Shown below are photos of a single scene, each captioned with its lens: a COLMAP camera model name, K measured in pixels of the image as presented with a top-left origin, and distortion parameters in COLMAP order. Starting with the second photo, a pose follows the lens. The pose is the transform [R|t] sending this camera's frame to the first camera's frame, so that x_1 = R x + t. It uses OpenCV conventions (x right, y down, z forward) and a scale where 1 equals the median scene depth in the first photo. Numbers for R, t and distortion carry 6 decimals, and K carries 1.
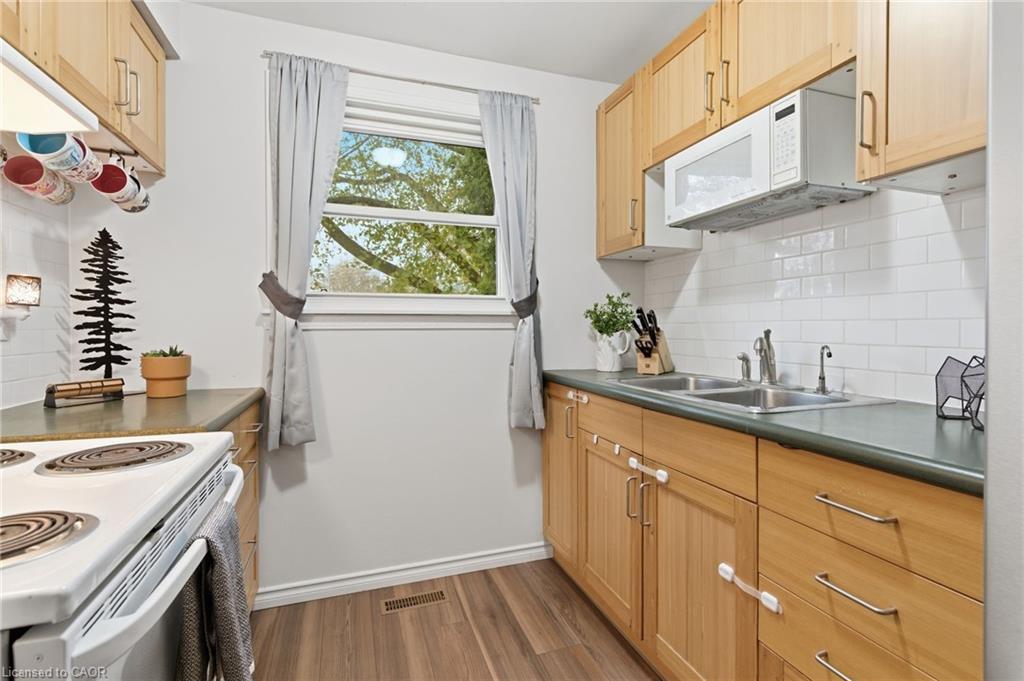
lens RADIAL K [[475.6, 0, 513.7], [0, 475.6, 330.6], [0, 0, 1]] dist [0.003457, -0.000239]
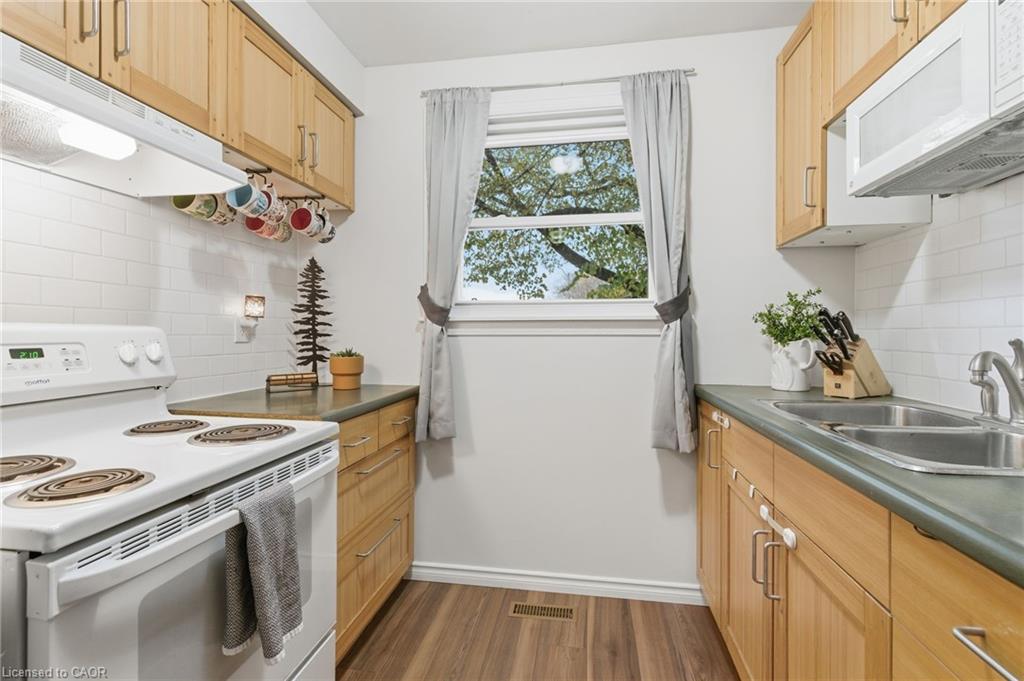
lens RADIAL K [[471.7, 0, 513.3], [0, 471.7, 333.0], [0, 0, 1]] dist [0.002693, -0.000257]
pose [[0.877243, 0.002779, -0.480038, 0.225170], [-0.005433, 0.999977, -0.004139, -0.004107], [0.480015, 0.006239, 0.877238, 0.120268]]
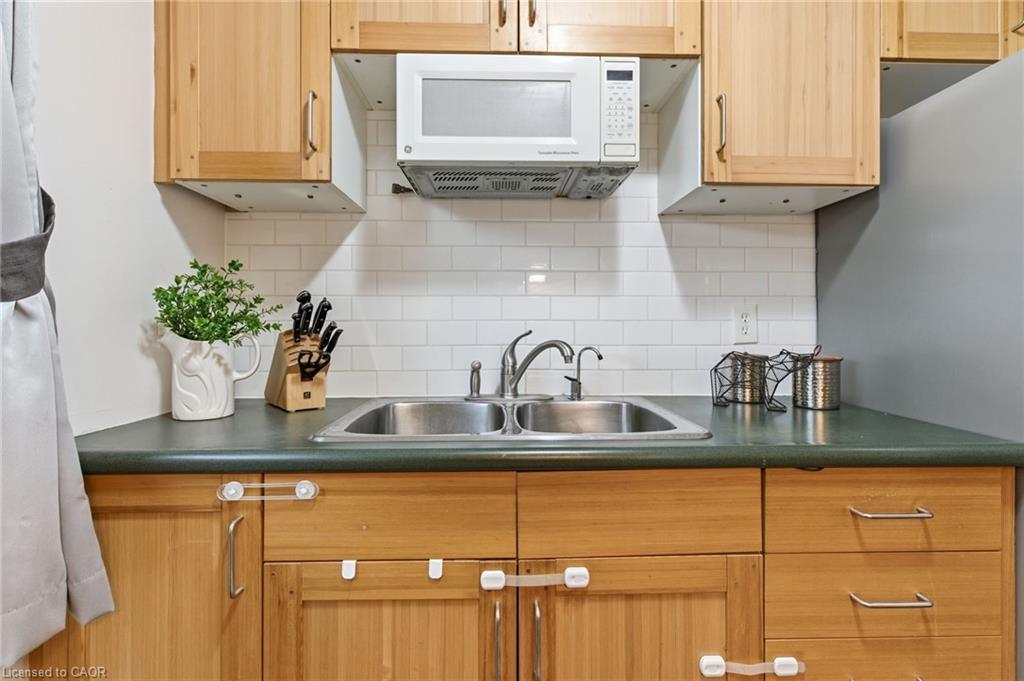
lens RADIAL K [[470.9, 0, 512.3], [0, 470.9, 325.4], [0, 0, 1]] dist [0.000250, -0.000175]
pose [[0.302117, 0.003128, 0.953266, -0.217559], [0.005628, 0.999971, -0.005065, -0.006443], [-0.953254, 0.006896, 0.302091, 0.704489]]
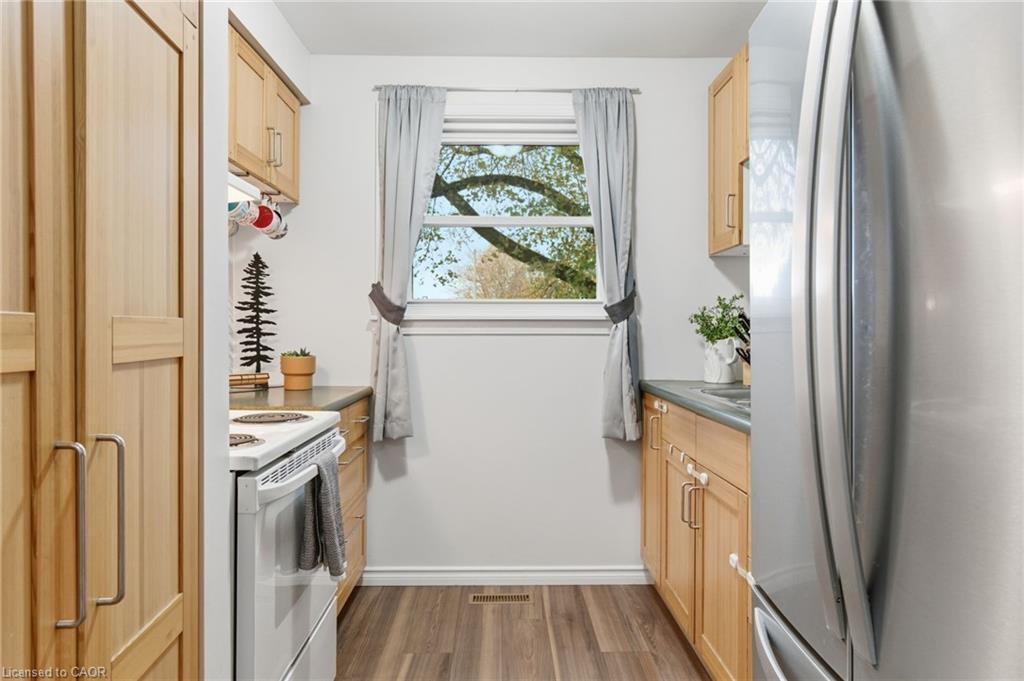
lens RADIAL K [[666.2, 0, 512.7], [0, 666.2, 328.9], [0, 0, 1]] dist [-0.010363, -0.000897]
pose [[0.949172, 0.002670, -0.314747, 0.291519], [-0.005806, 0.999942, -0.009025, -0.002942], [0.314705, 0.010394, 0.949133, -0.394726]]
